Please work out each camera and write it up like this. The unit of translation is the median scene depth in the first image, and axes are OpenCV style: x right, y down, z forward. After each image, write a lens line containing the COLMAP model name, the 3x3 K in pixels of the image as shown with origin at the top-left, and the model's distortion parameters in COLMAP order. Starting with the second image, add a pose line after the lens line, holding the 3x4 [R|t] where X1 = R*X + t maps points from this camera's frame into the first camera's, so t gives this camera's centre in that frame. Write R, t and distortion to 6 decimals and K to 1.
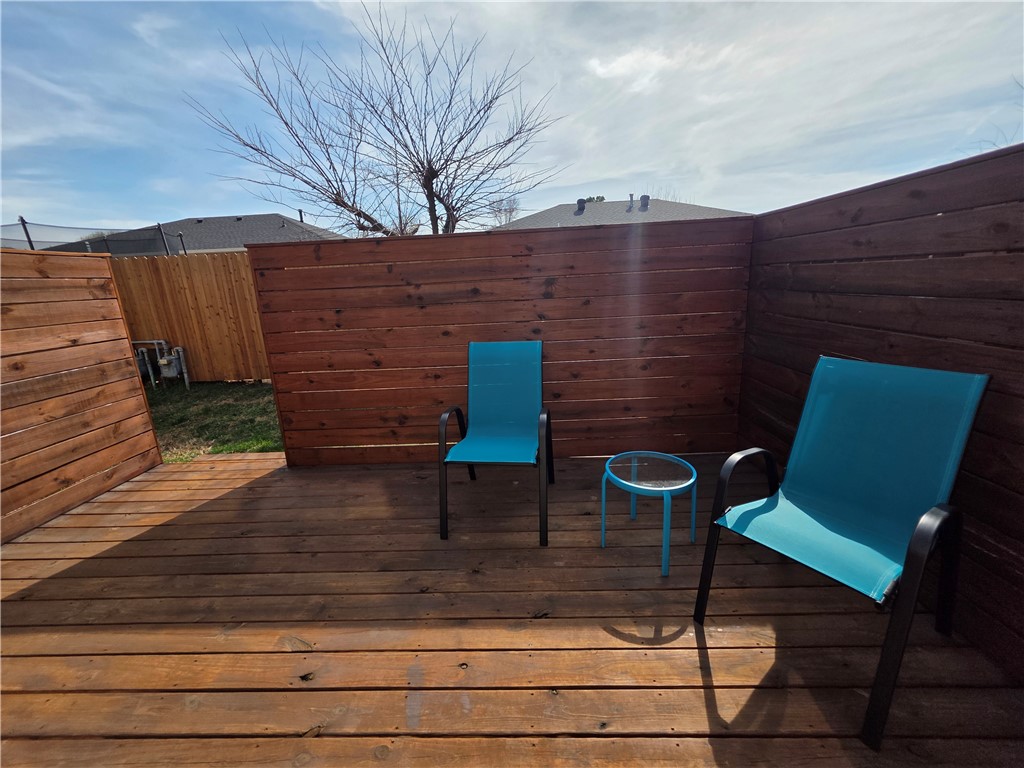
lens RADIAL K [[411.1, 0, 510.6], [0, 411.1, 381.2], [0, 0, 1]] dist [0.001568, -0.000455]
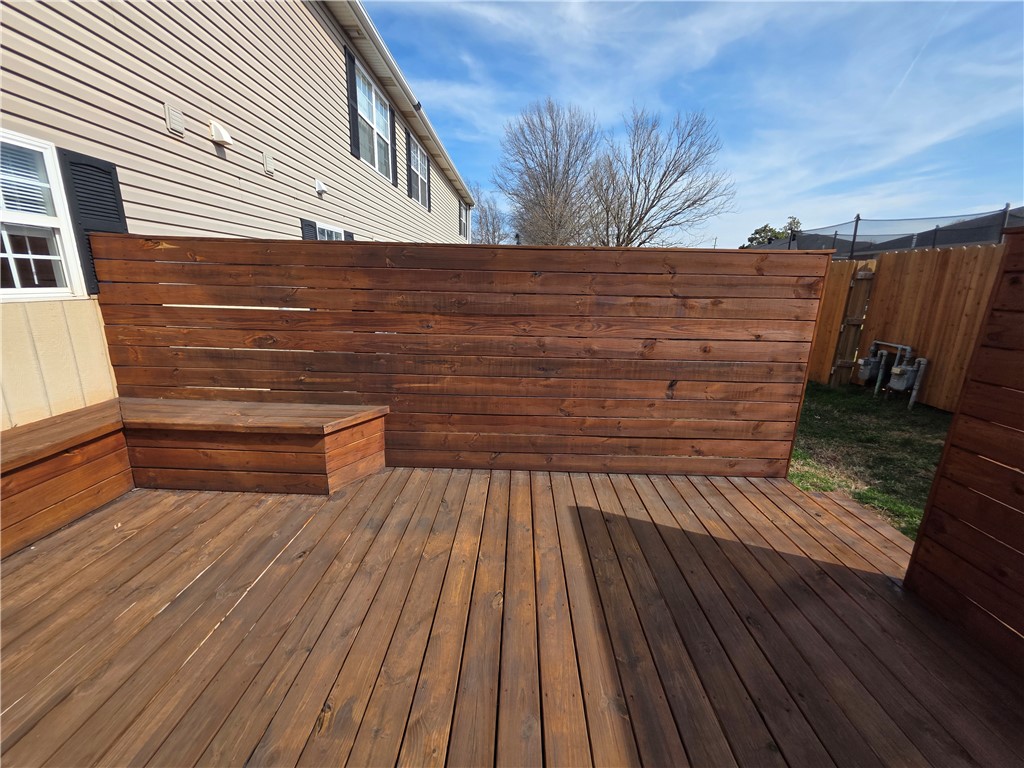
lens RADIAL K [[411.1, 0, 510.6], [0, 411.1, 381.2], [0, 0, 1]] dist [0.001568, -0.000455]
pose [[0.014666, 0.281783, -0.959366, -0.035650], [-0.261098, 0.927259, 0.268361, -0.098904], [0.965201, 0.246553, 0.087173, 0.304149]]
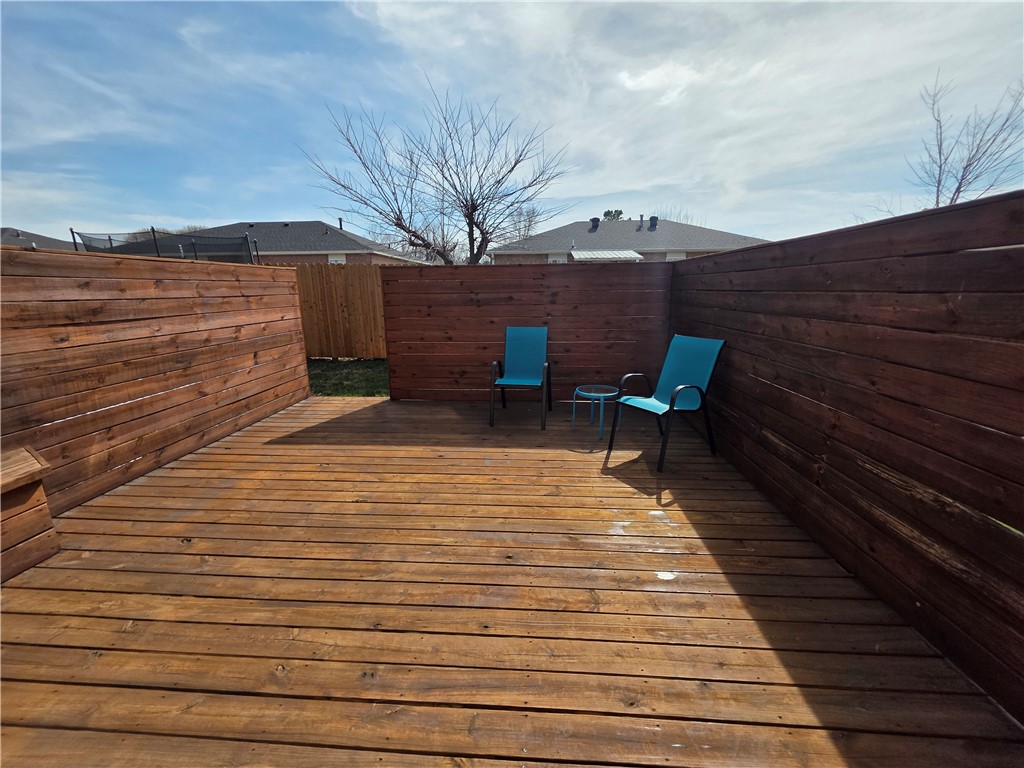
lens RADIAL K [[407.0, 0, 513.8], [0, 407.0, 379.5], [0, 0, 1]] dist [0.001245, 0.000147]
pose [[0.998777, 0.044009, -0.022530, -0.018196], [-0.044434, 0.998836, -0.018746, 0.143473], [0.021679, 0.019724, 0.999570, -0.654005]]
